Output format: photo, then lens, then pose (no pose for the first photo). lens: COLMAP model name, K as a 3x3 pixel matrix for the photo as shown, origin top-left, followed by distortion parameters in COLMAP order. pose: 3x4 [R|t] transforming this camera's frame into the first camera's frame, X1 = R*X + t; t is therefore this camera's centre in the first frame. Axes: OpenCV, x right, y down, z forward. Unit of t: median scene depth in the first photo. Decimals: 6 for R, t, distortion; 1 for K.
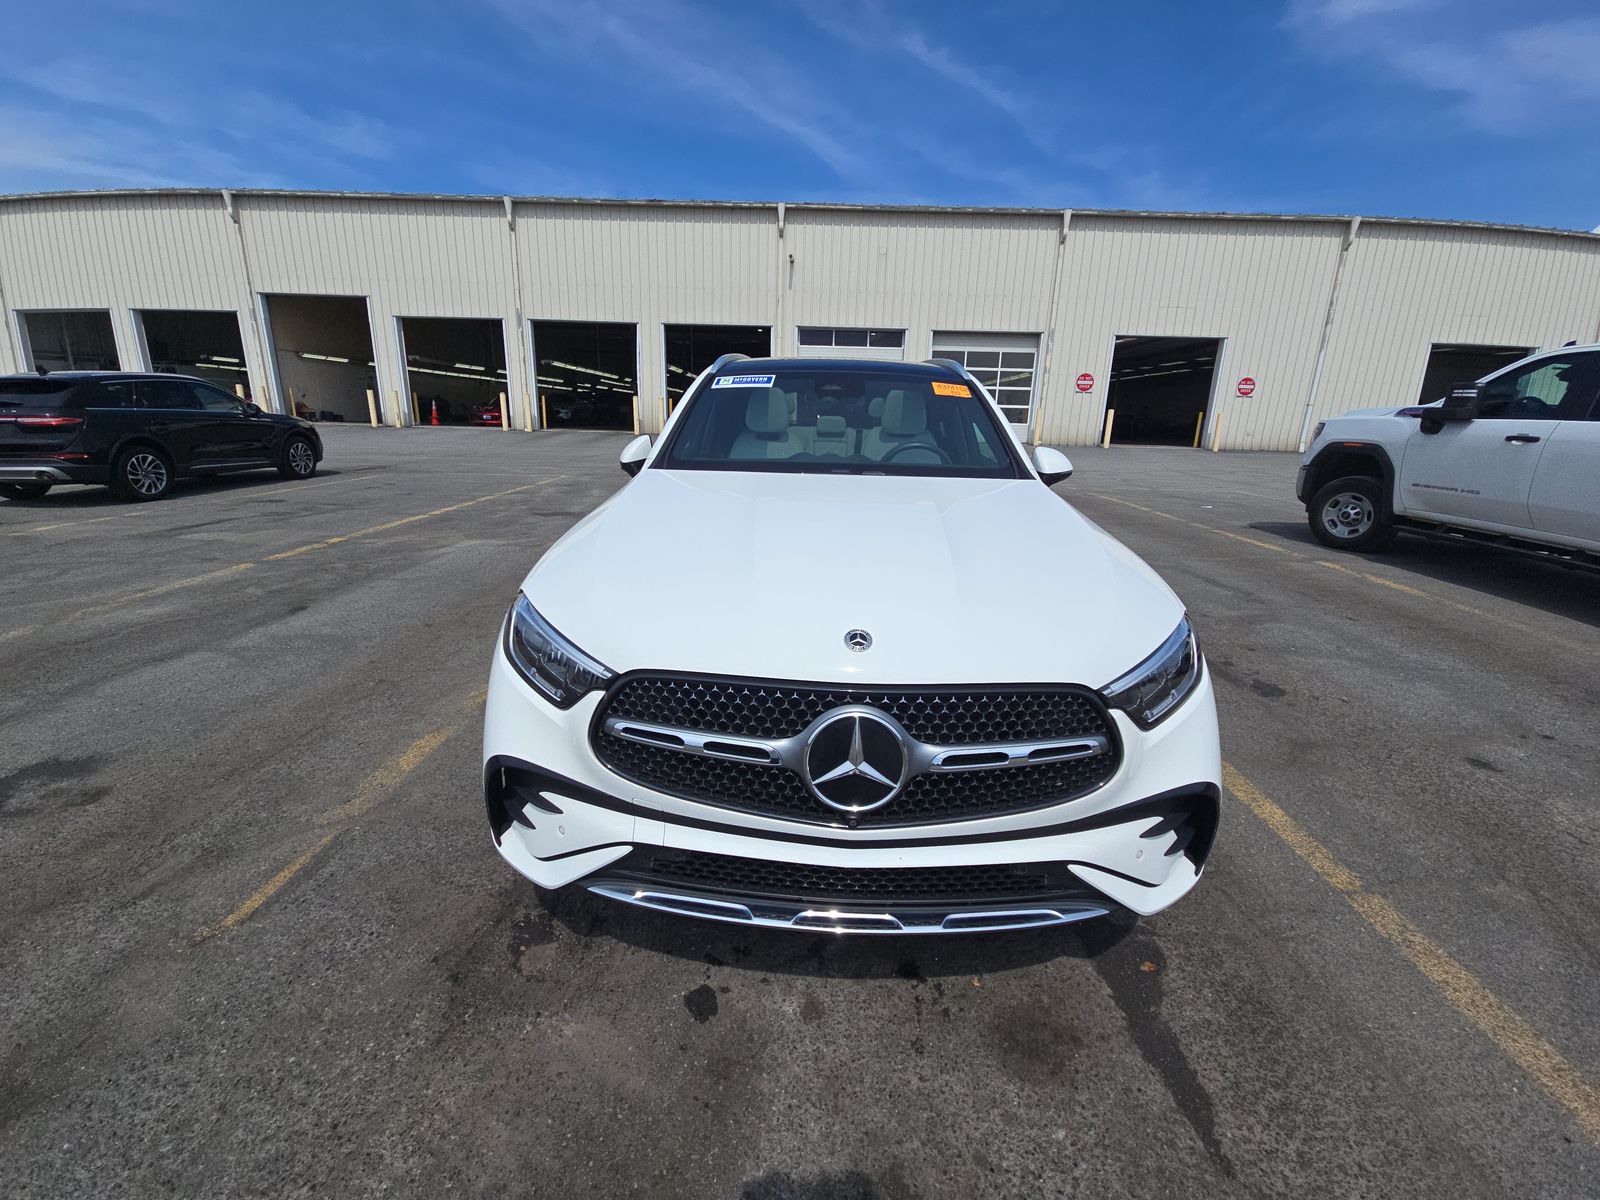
lens RADIAL K [[656.1, 0, 798.7], [0, 656.1, 598.1], [0, 0, 1]] dist [0.004945, -0.005807]
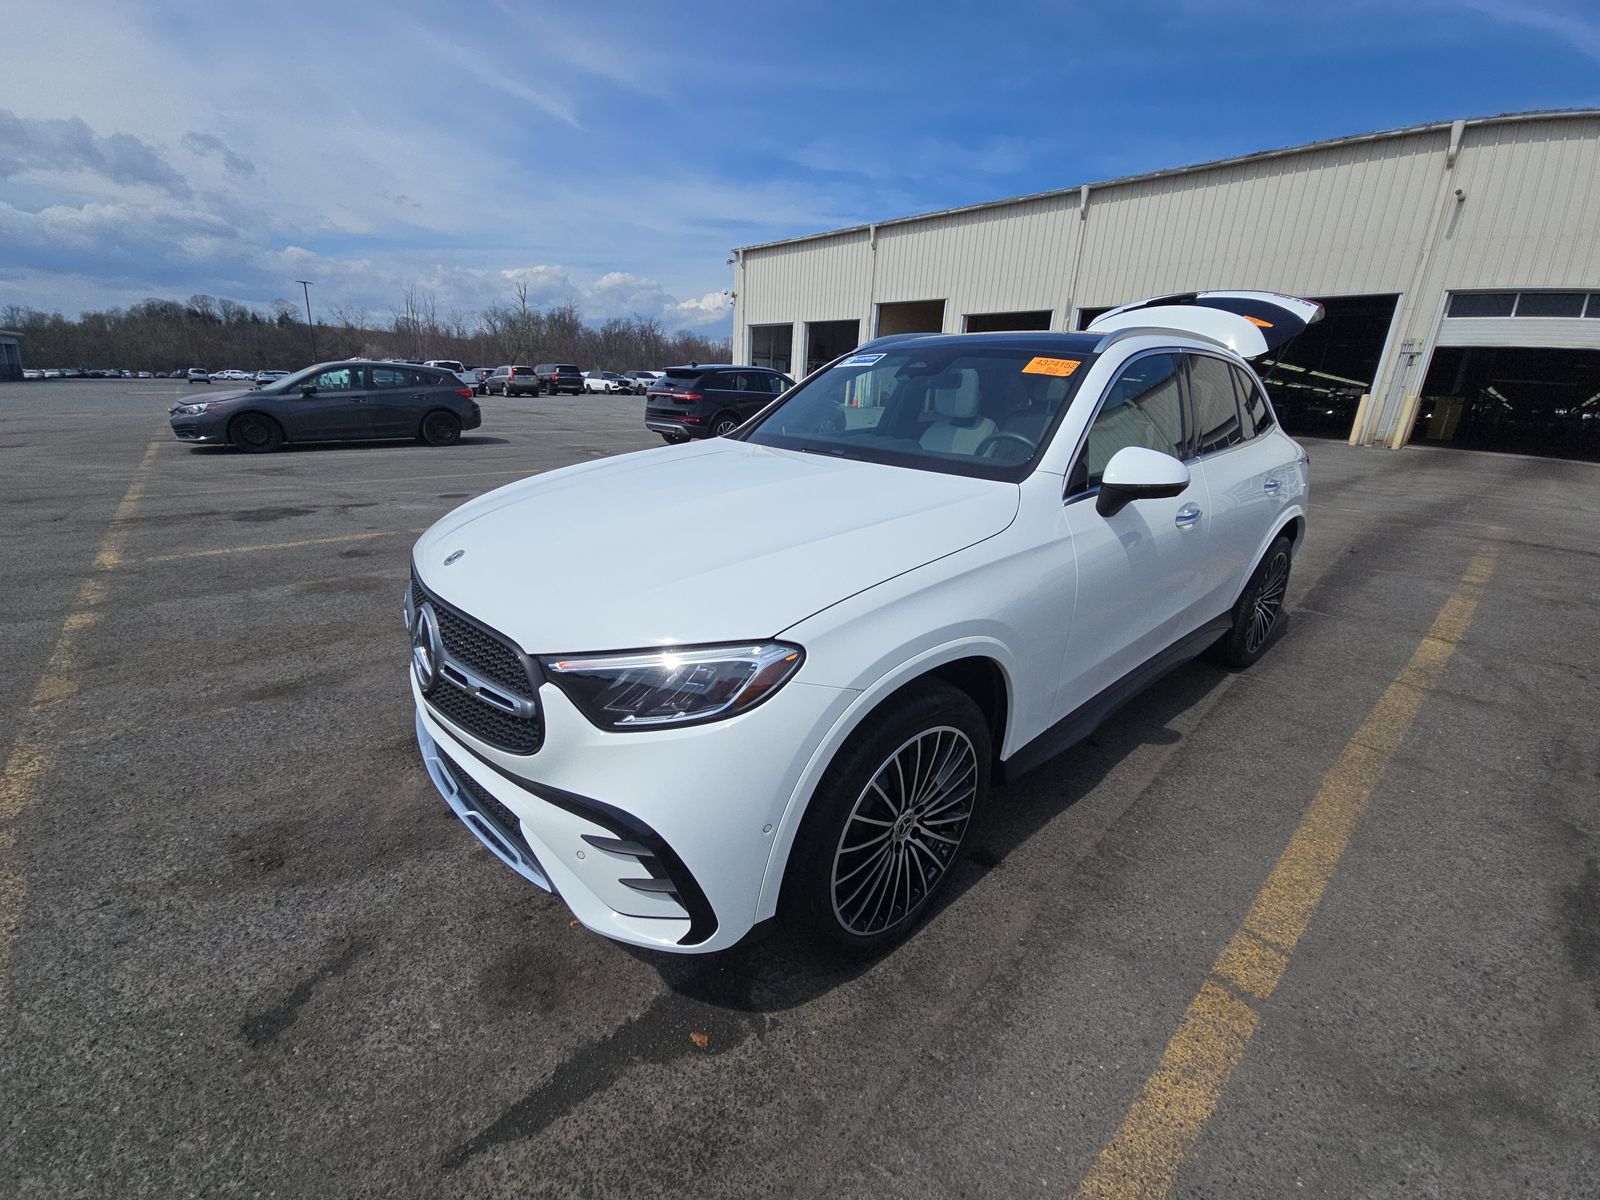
lens RADIAL K [[656.1, 0, 794.4], [0, 656.1, 595.0], [0, 0, 1]] dist [0.004945, -0.005807]
pose [[0.673339, 0.232006, -0.701988, 0.335865], [-0.227079, 0.968491, 0.102273, -0.033677], [0.703598, 0.090542, 0.704807, 0.136449]]
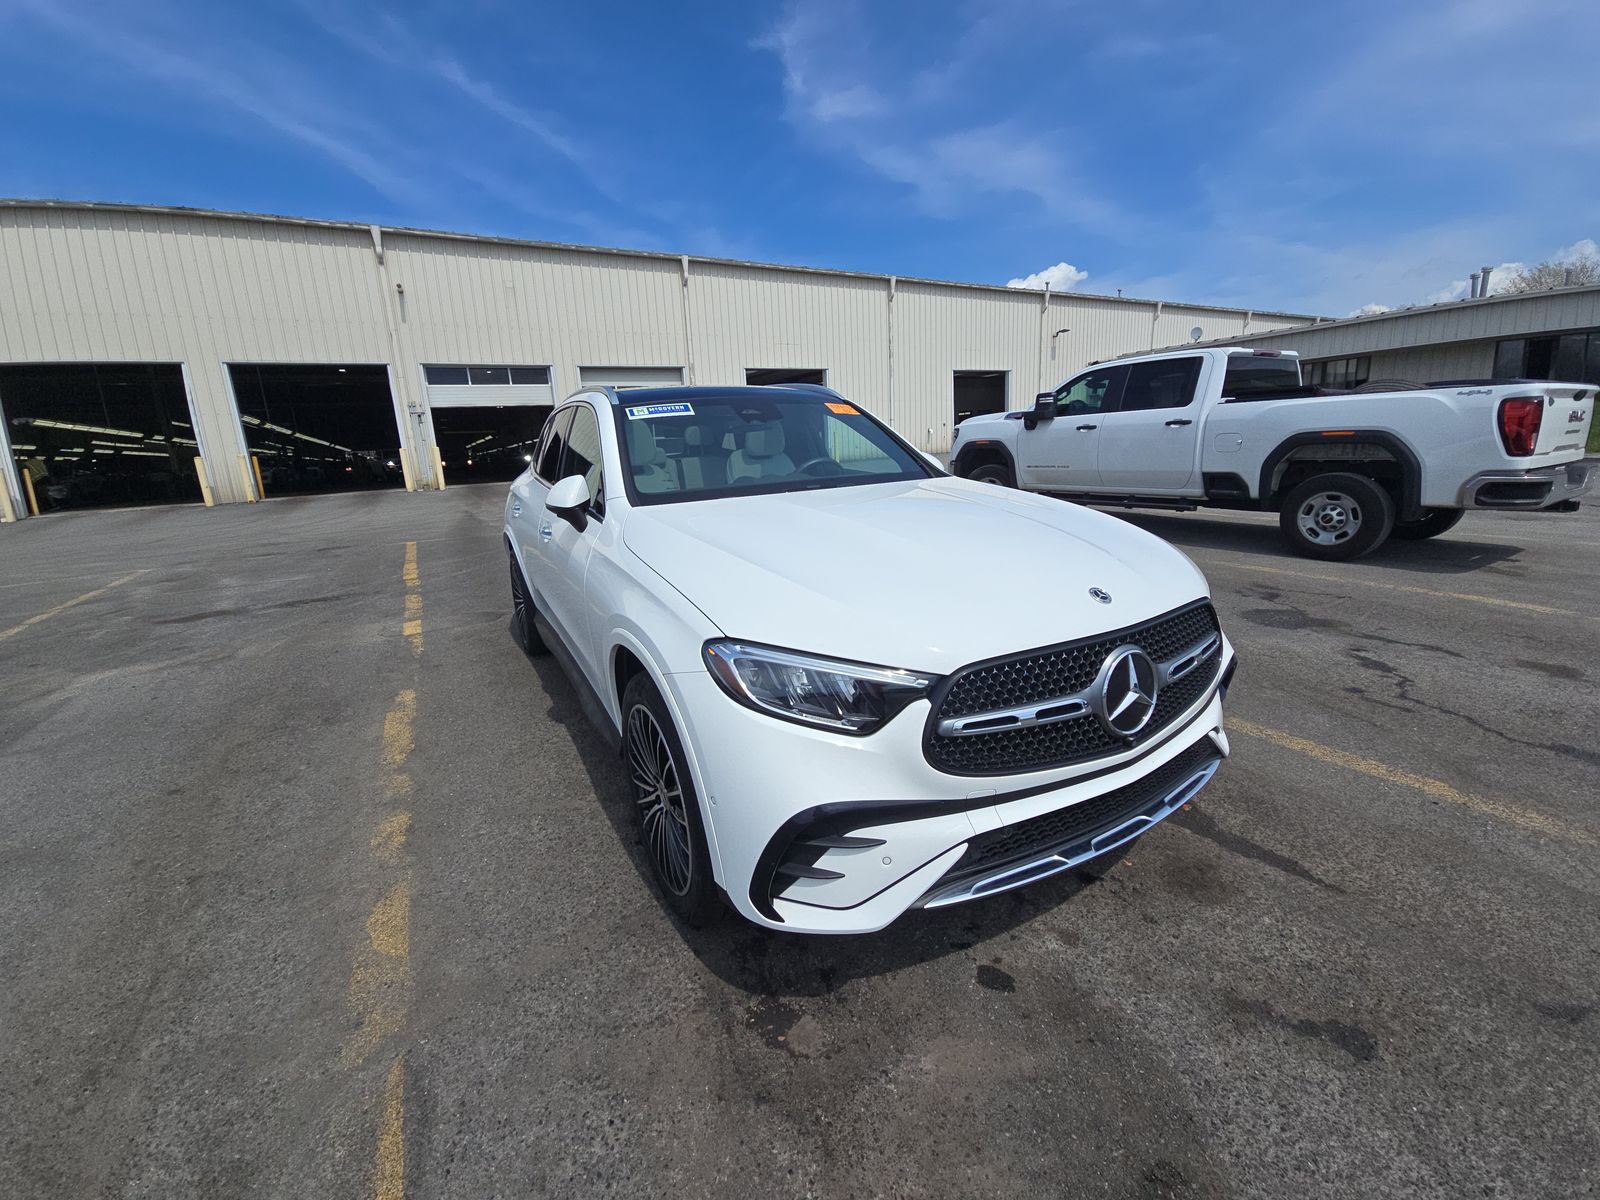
lens RADIAL K [[656.1, 0, 810.0], [0, 656.1, 598.3], [0, 0, 1]] dist [0.004945, -0.005807]
pose [[0.843747, -0.191541, 0.501401, -0.228022], [0.215710, 0.976406, 0.010006, -0.013832], [-0.491488, 0.099715, 0.865157, 0.051052]]
